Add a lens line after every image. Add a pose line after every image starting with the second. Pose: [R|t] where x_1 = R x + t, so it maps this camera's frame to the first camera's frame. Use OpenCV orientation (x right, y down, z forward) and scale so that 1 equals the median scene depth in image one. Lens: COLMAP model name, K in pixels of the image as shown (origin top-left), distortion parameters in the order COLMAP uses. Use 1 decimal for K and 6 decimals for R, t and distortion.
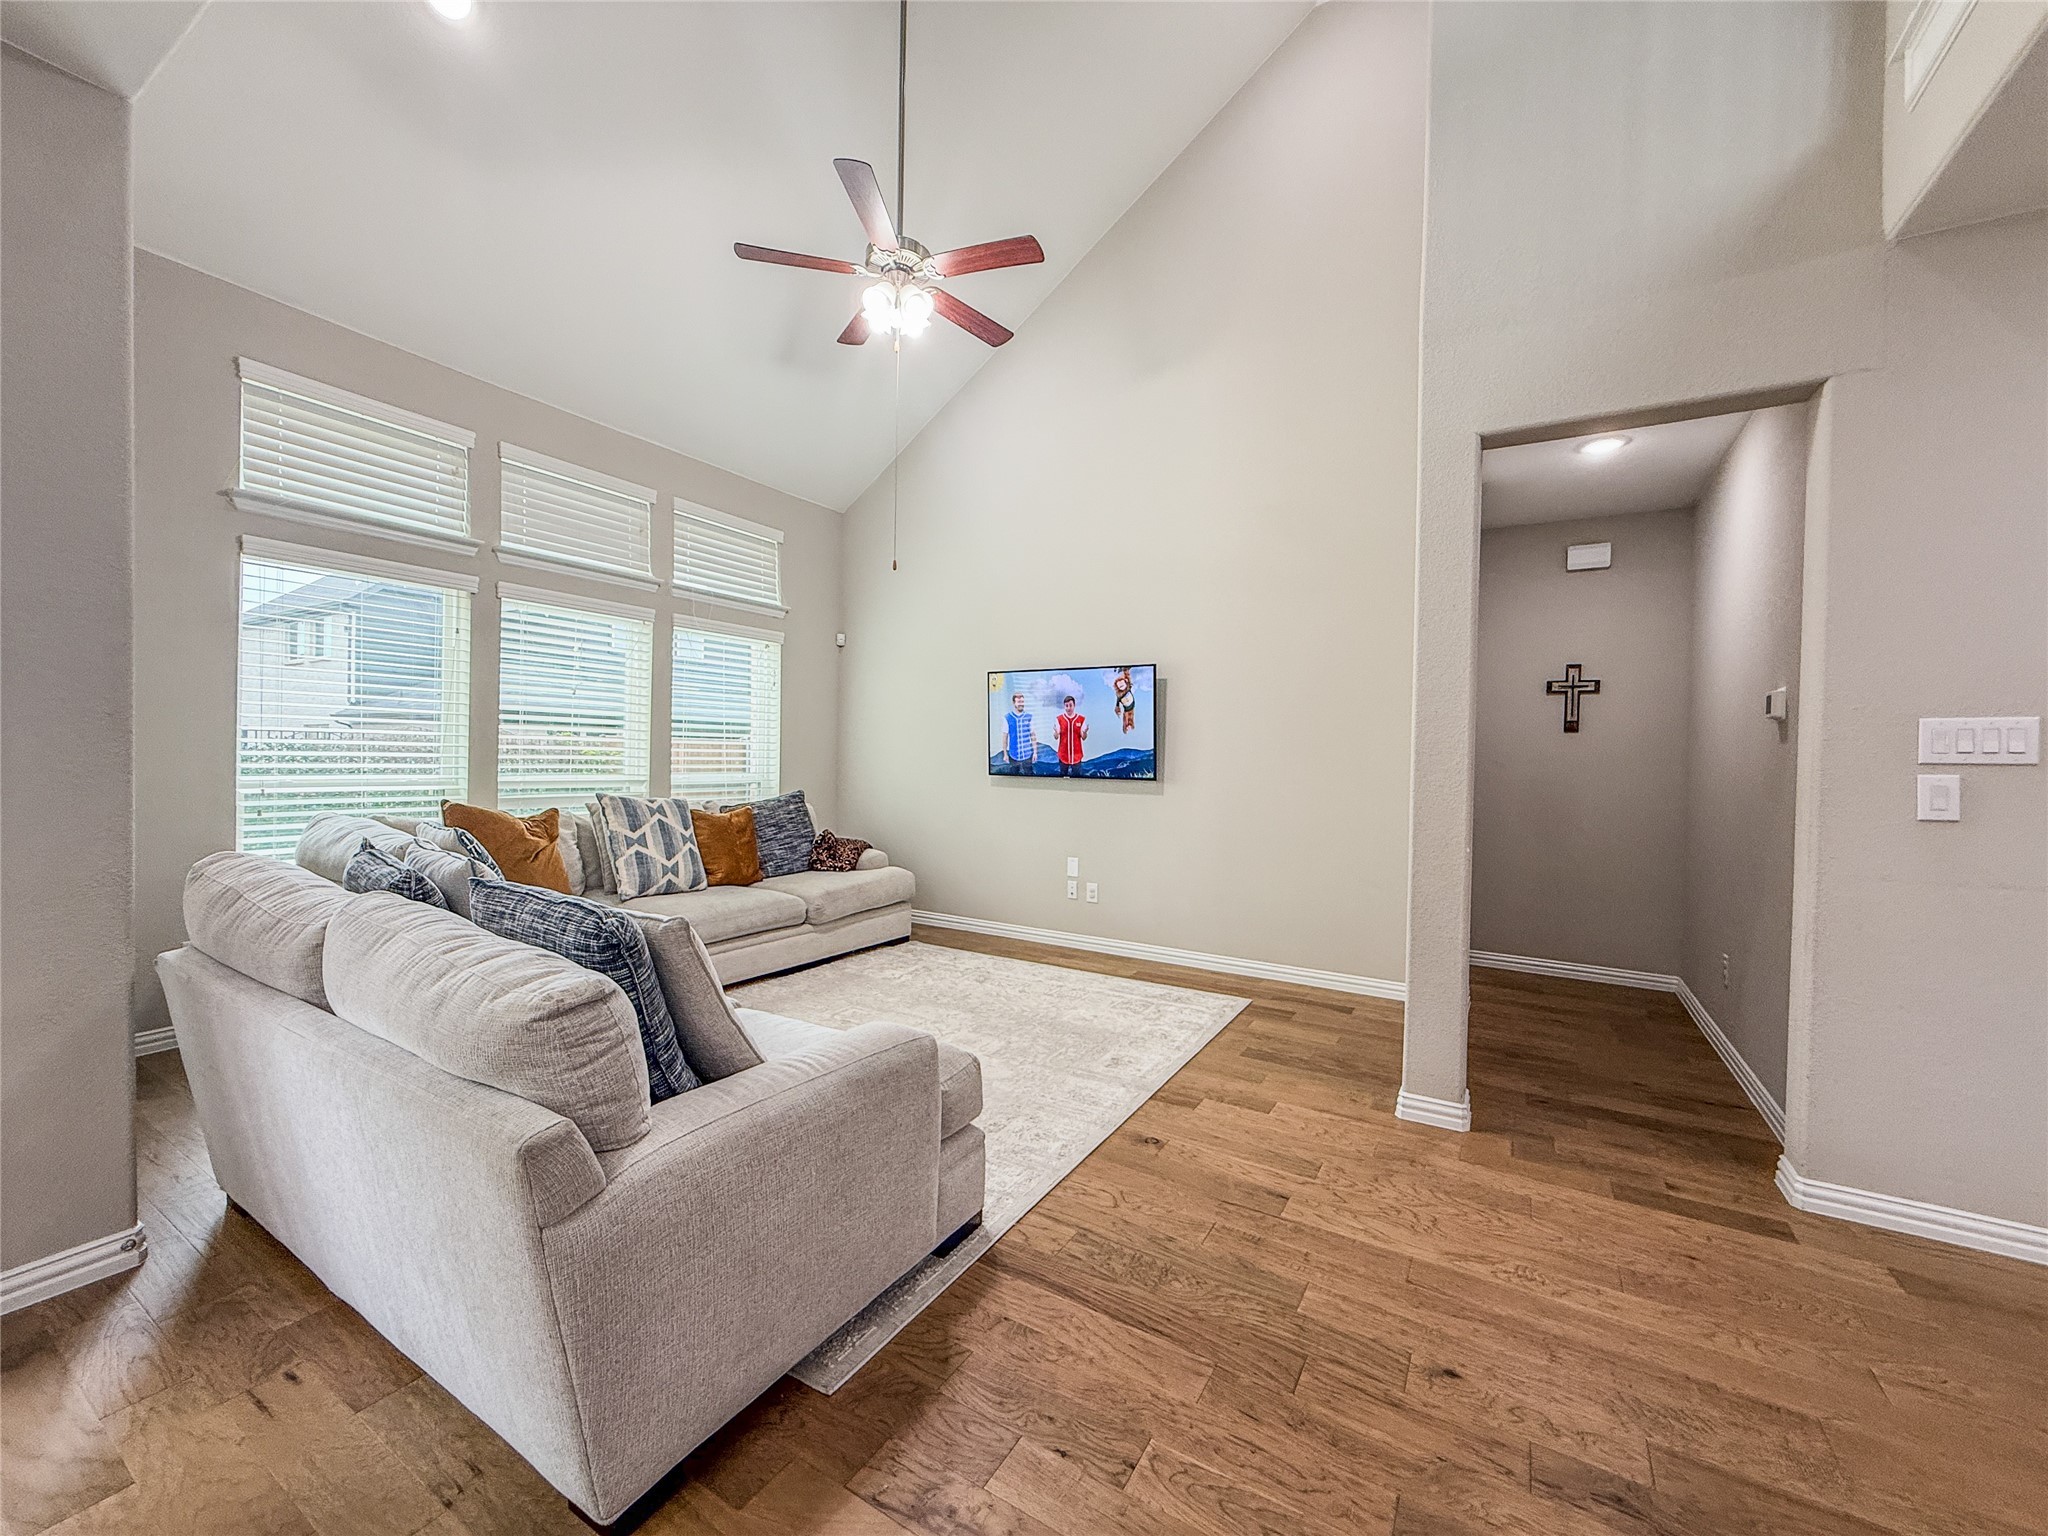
lens RADIAL K [[815.7, 0, 1024.3], [0, 815.7, 765.9], [0, 0, 1]] dist [0.002094, -0.001107]
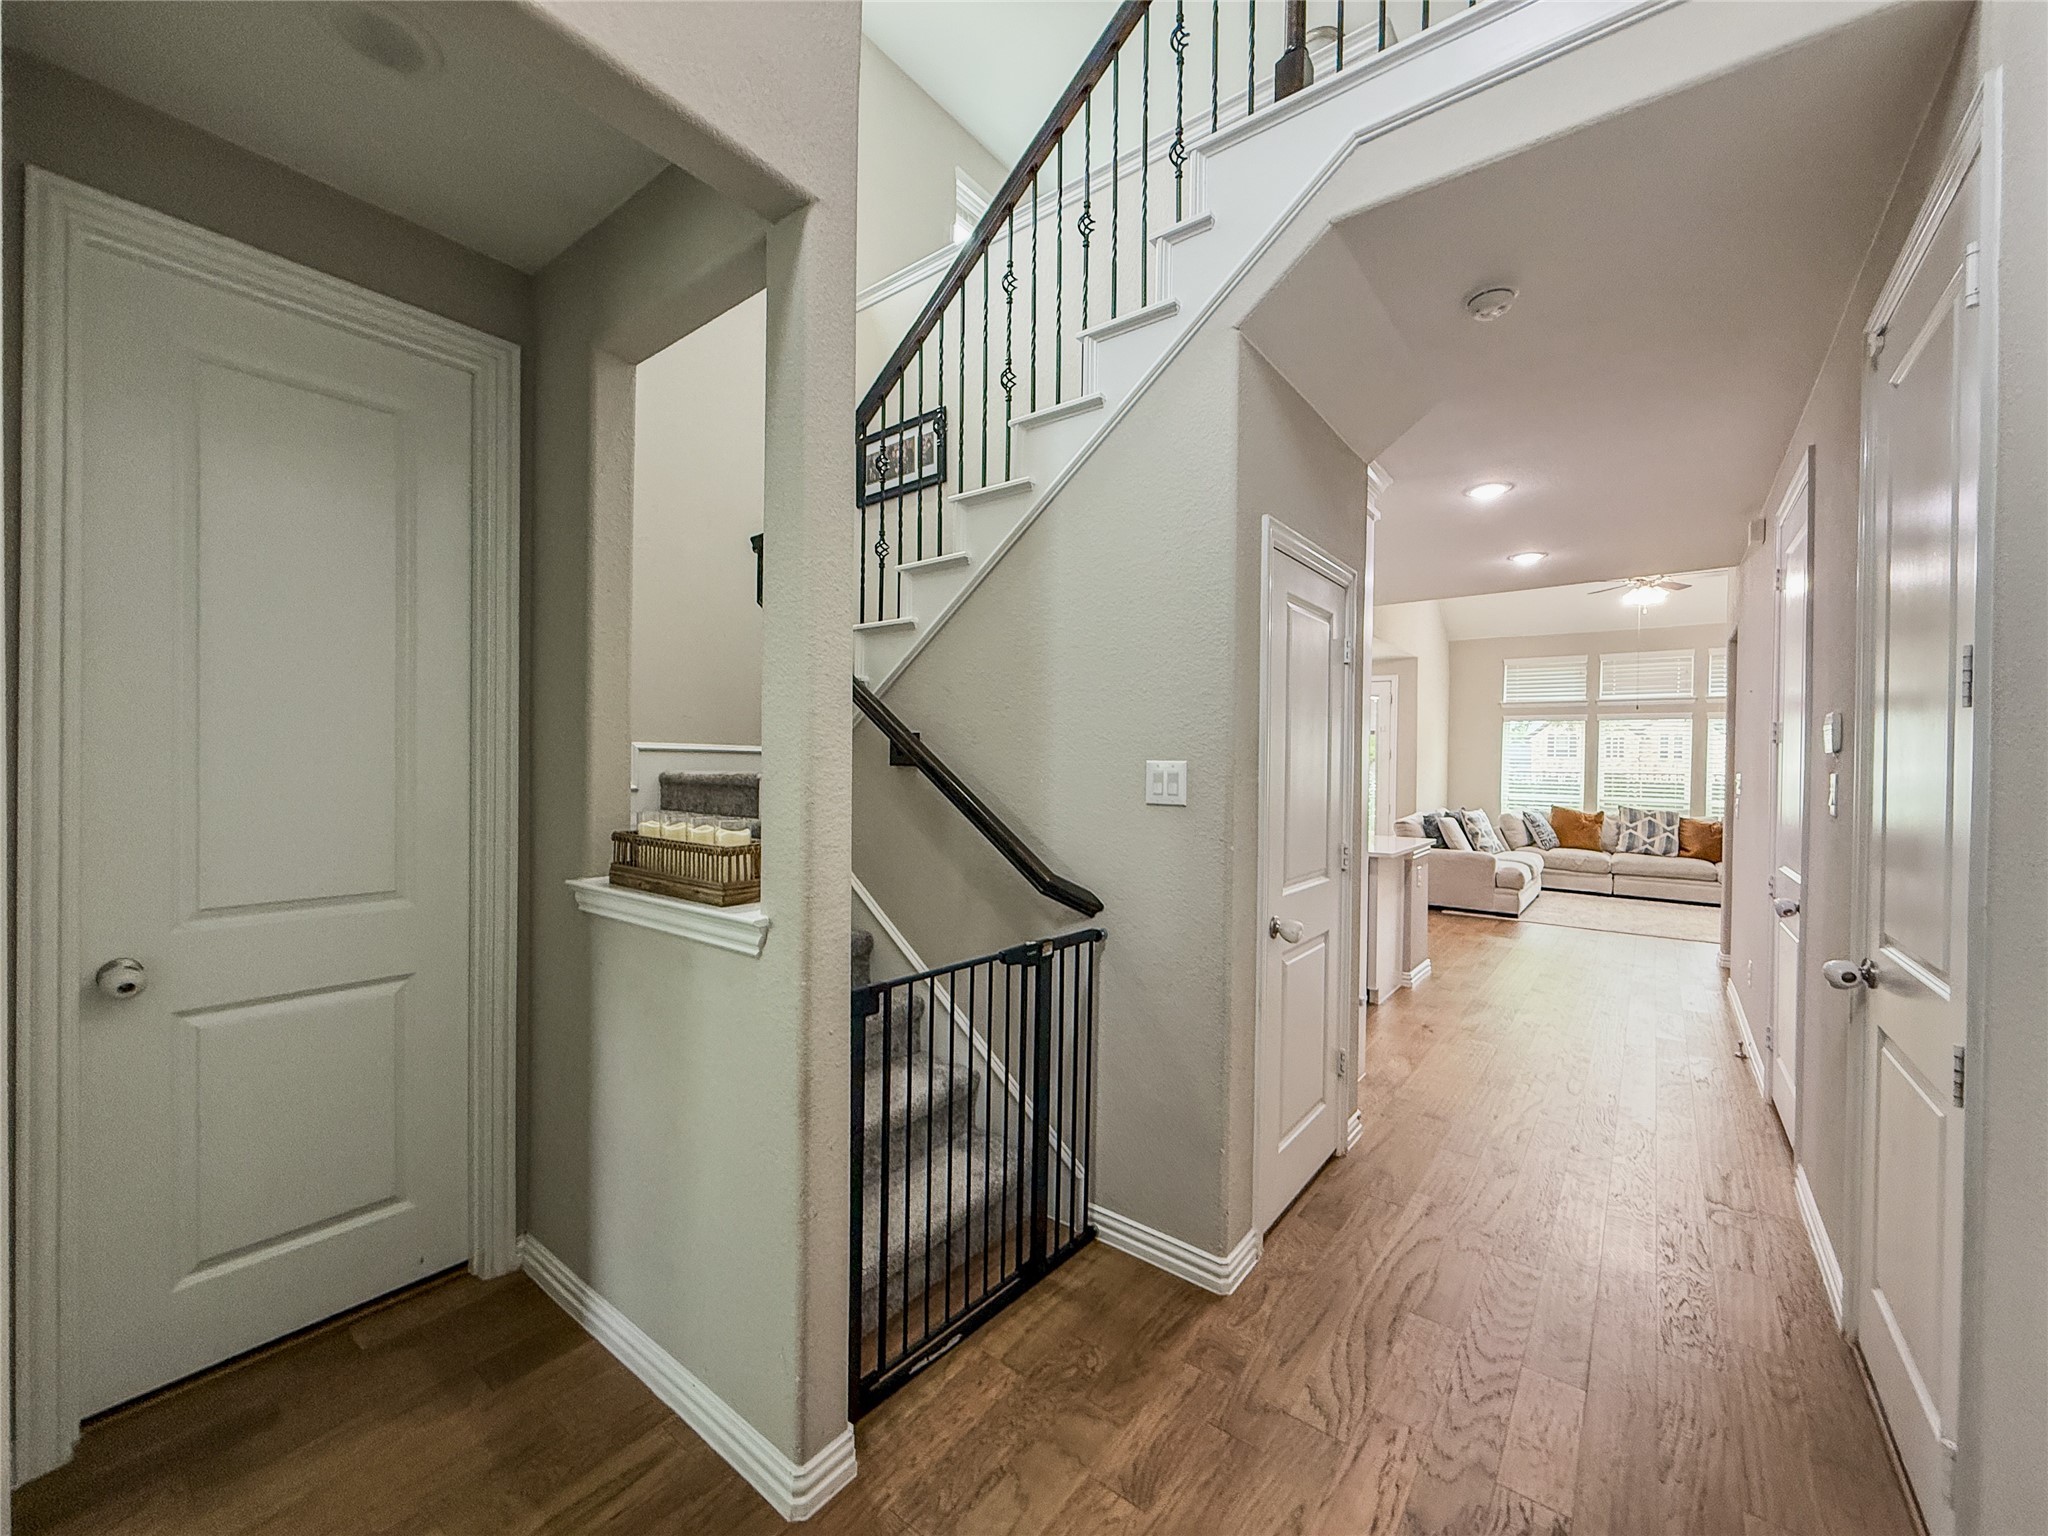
lens RADIAL K [[815.7, 0, 1018.6], [0, 815.7, 771.6], [0, 0, 1]] dist [0.002094, -0.001107]
pose [[-0.113544, -0.010243, -0.993480, 1.839977], [-0.030369, 0.999515, -0.006834, 0.005332], [0.993069, 0.029395, -0.113800, -0.381288]]
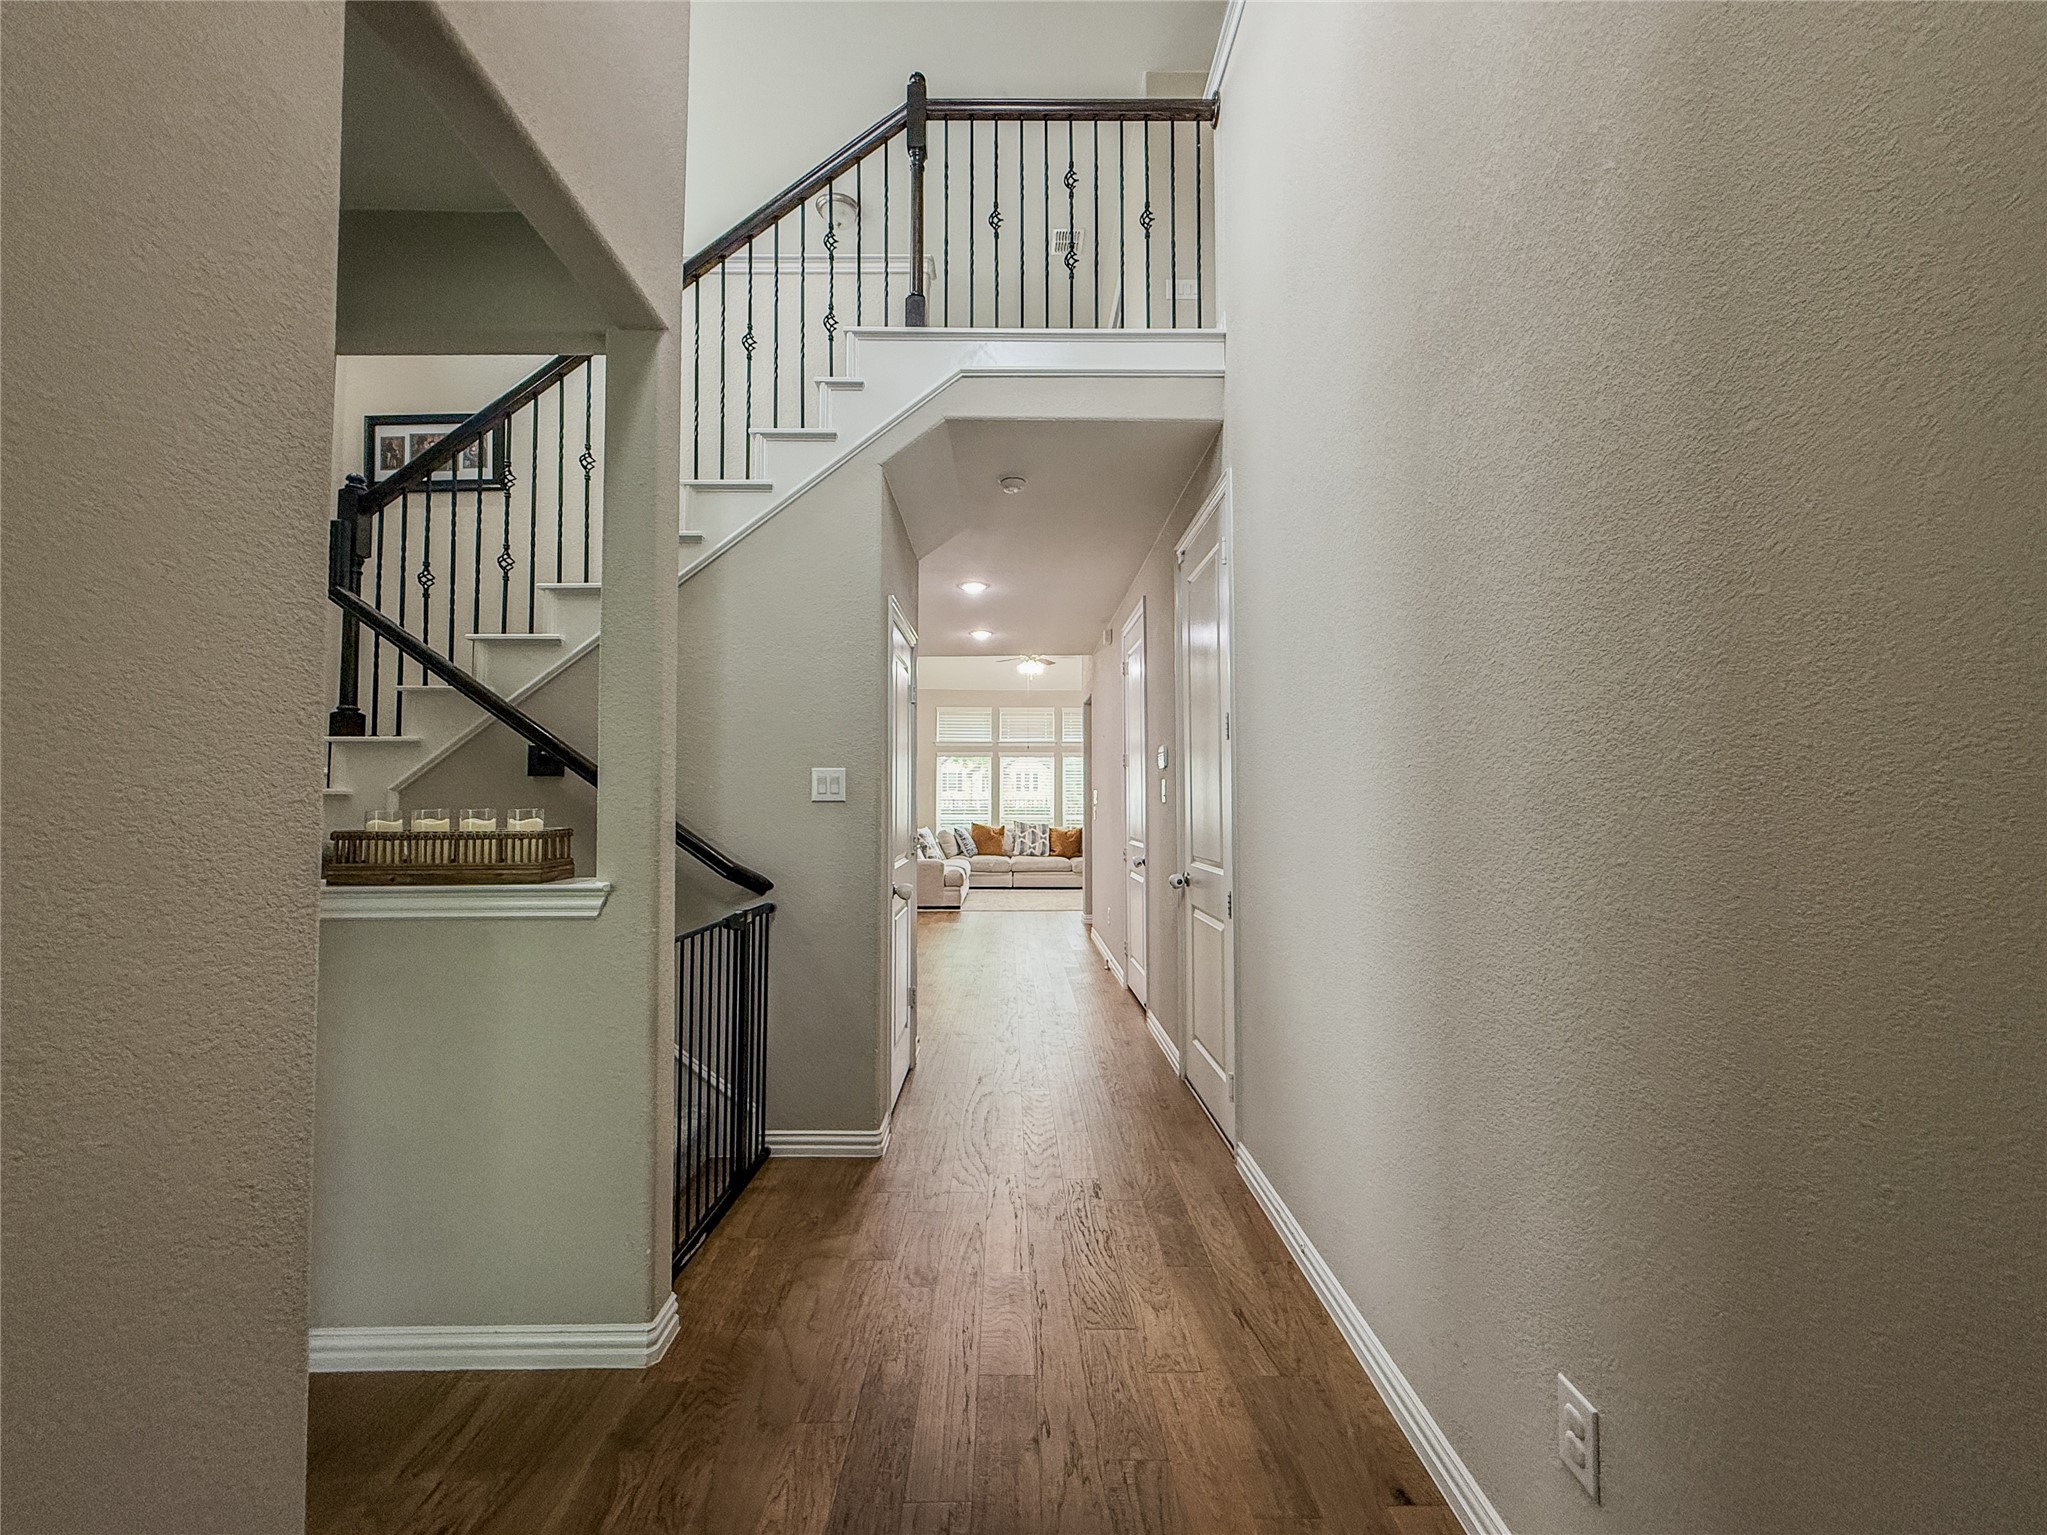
lens RADIAL K [[815.3, 0, 1022.2], [0, 815.3, 771.5], [0, 0, 1]] dist [0.002094, -0.001107]
pose [[0.532198, -0.051652, -0.845043, 1.972962], [-0.000533, 0.998117, -0.061344, 0.034612], [0.846620, 0.033097, 0.531168, -0.559881]]
